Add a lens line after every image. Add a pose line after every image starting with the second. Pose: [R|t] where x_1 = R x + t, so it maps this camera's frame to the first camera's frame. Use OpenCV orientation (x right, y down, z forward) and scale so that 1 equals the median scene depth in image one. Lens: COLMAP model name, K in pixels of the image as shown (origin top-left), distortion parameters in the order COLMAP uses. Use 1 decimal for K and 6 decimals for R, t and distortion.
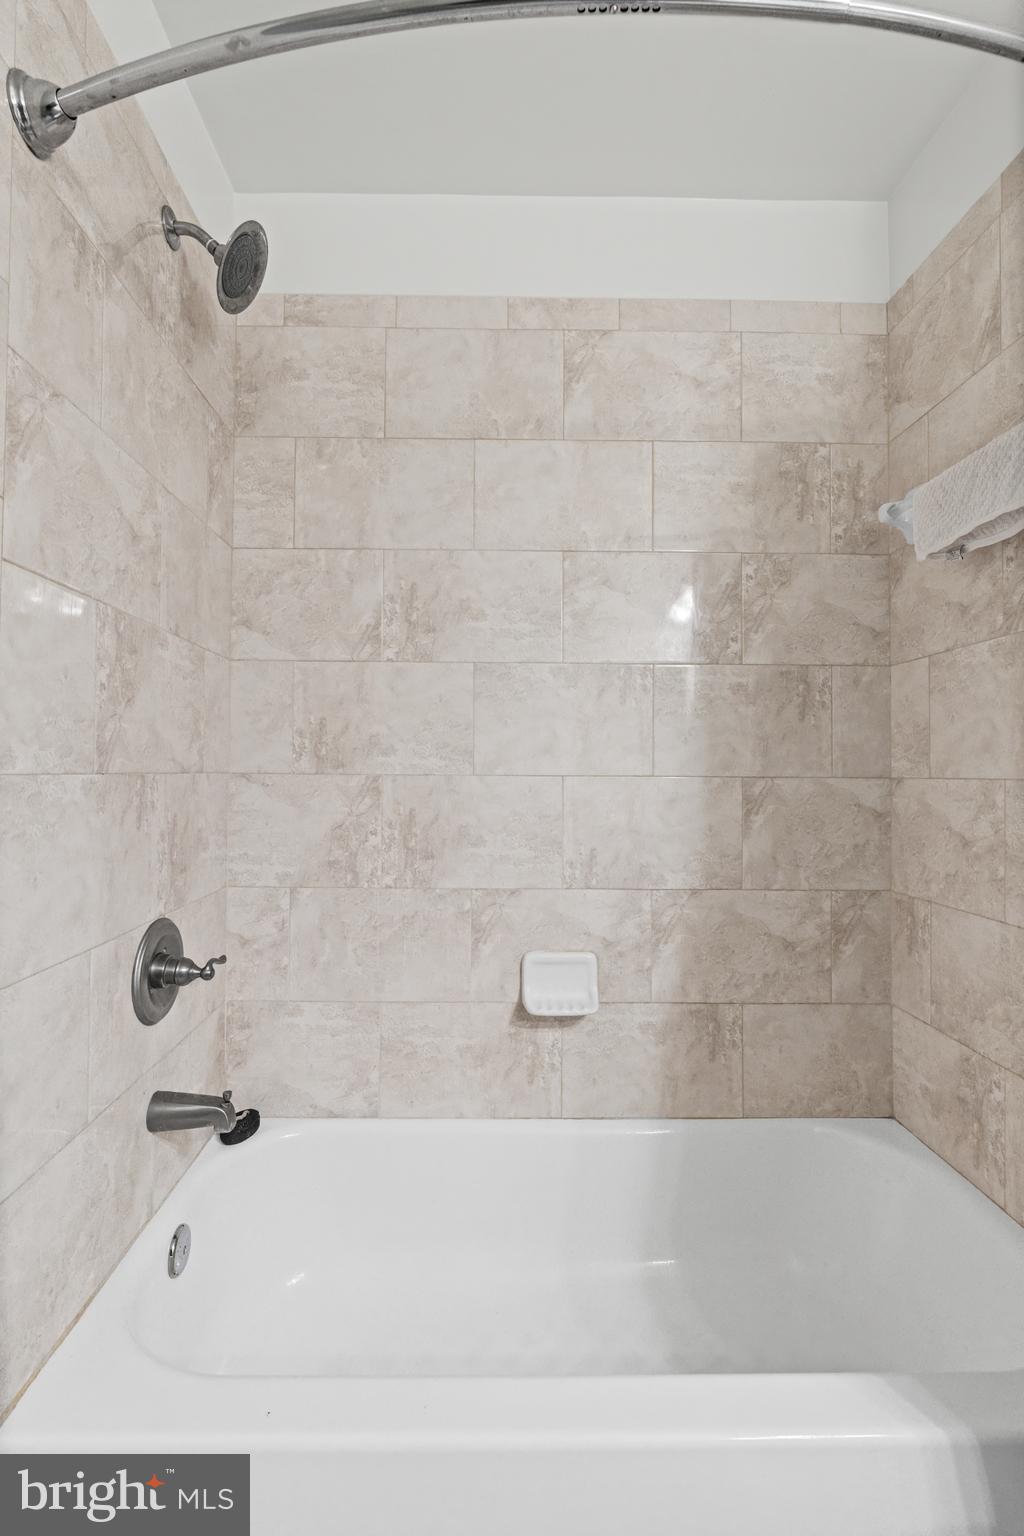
lens RADIAL K [[687.0, 0, 504.1], [0, 687.0, 743.5], [0, 0, 1]] dist [-0.006034, 0.000202]
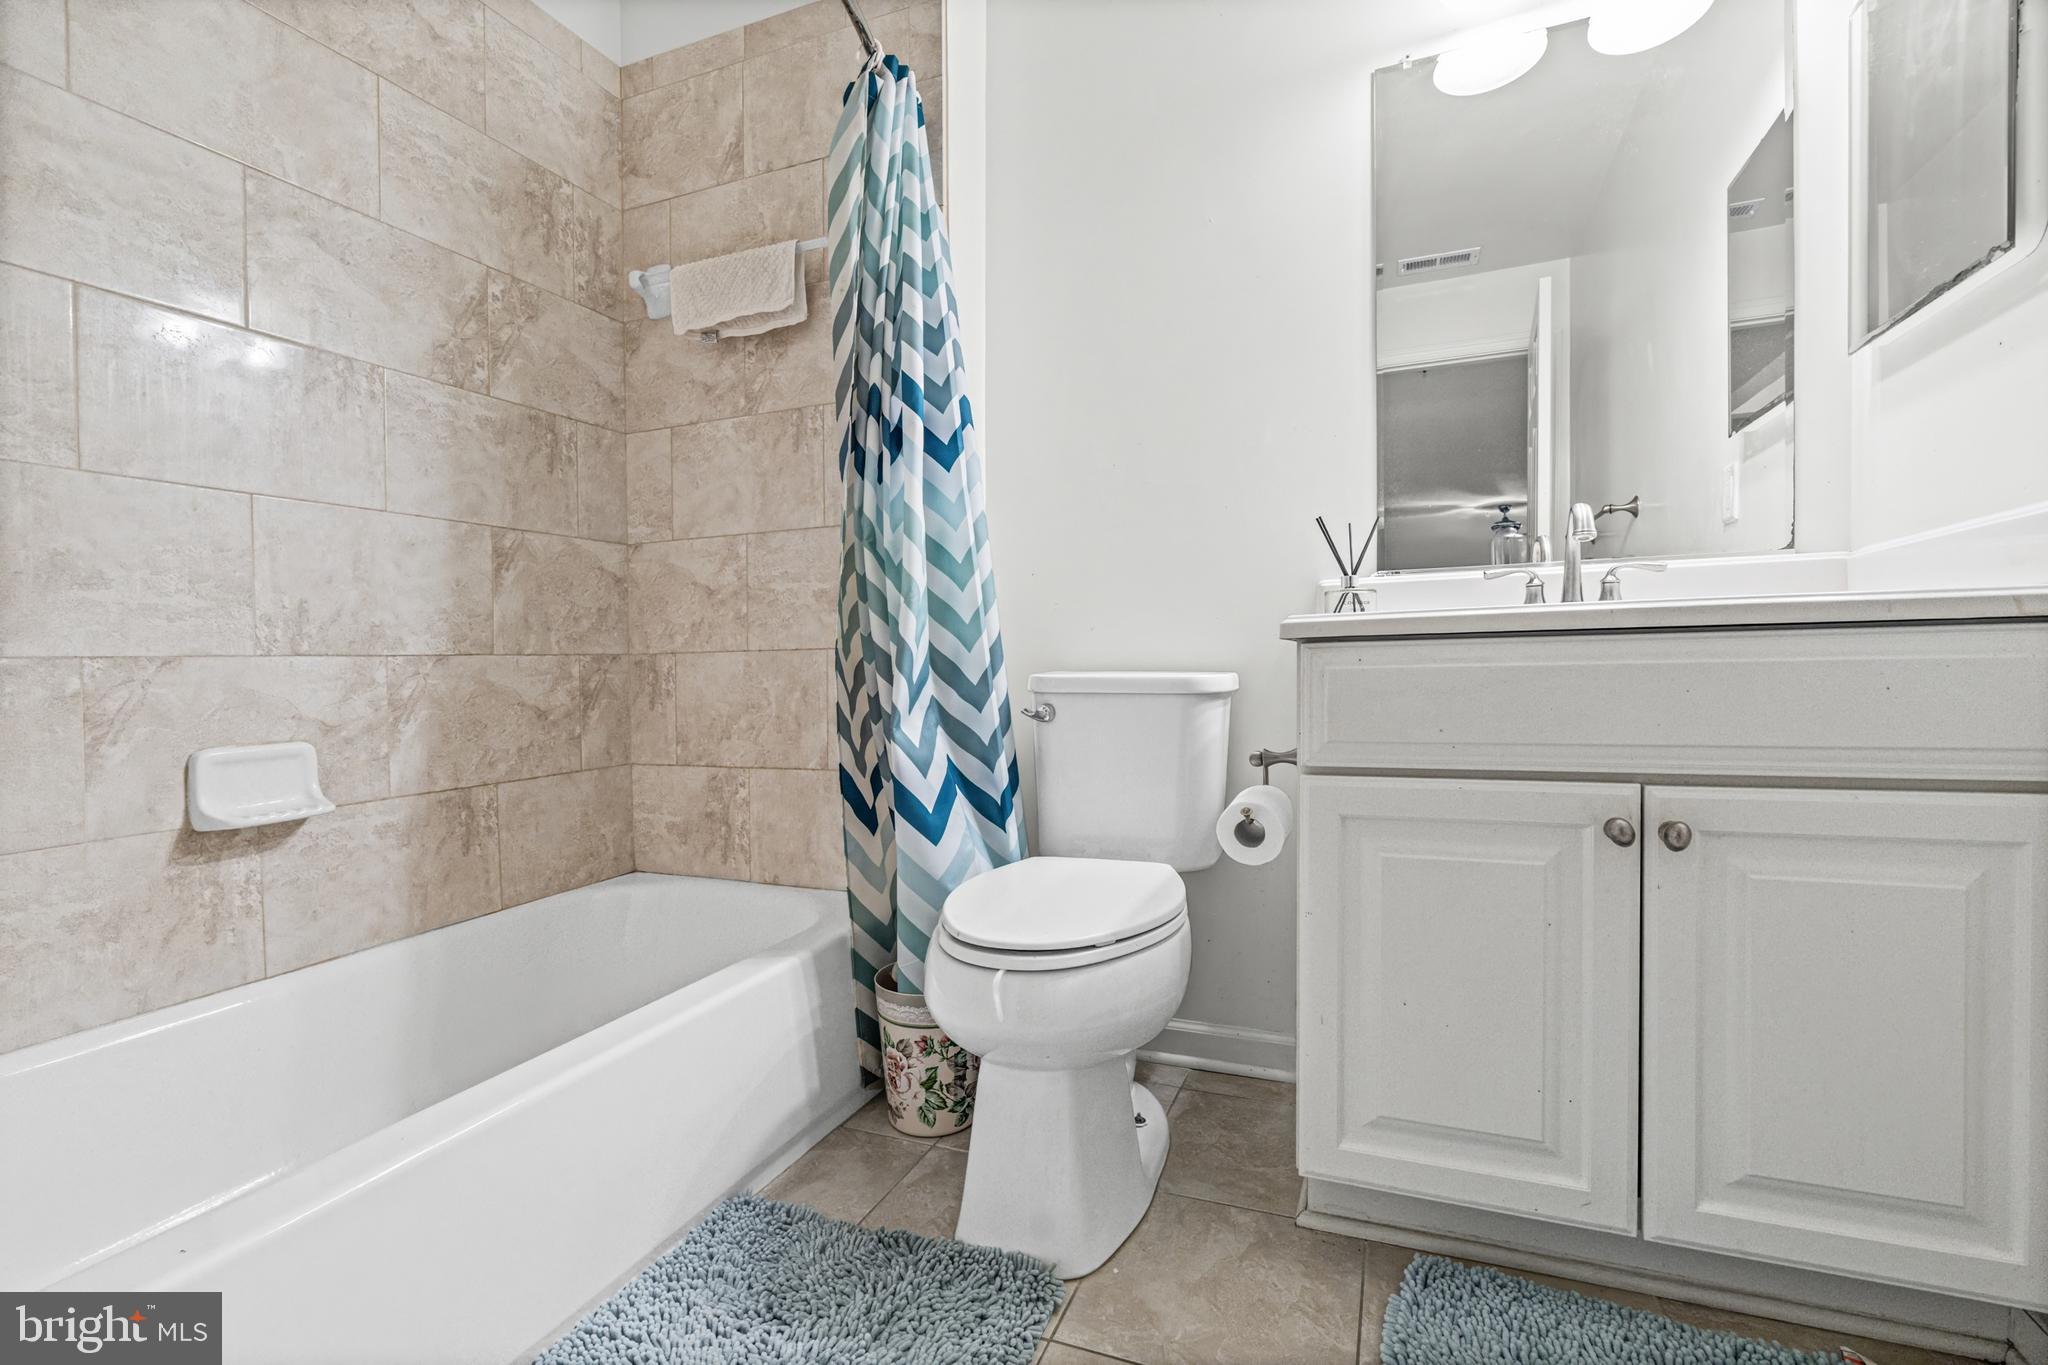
lens RADIAL K [[922.2, 0, 1018.5], [0, 922.2, 660.5], [0, 0, 1]] dist [-0.001436, -0.000396]
pose [[0.396691, -0.013403, 0.917854, -0.465822], [-0.008736, 0.999793, 0.018375, 0.193417], [-0.917911, -0.015307, 0.396492, -0.077455]]
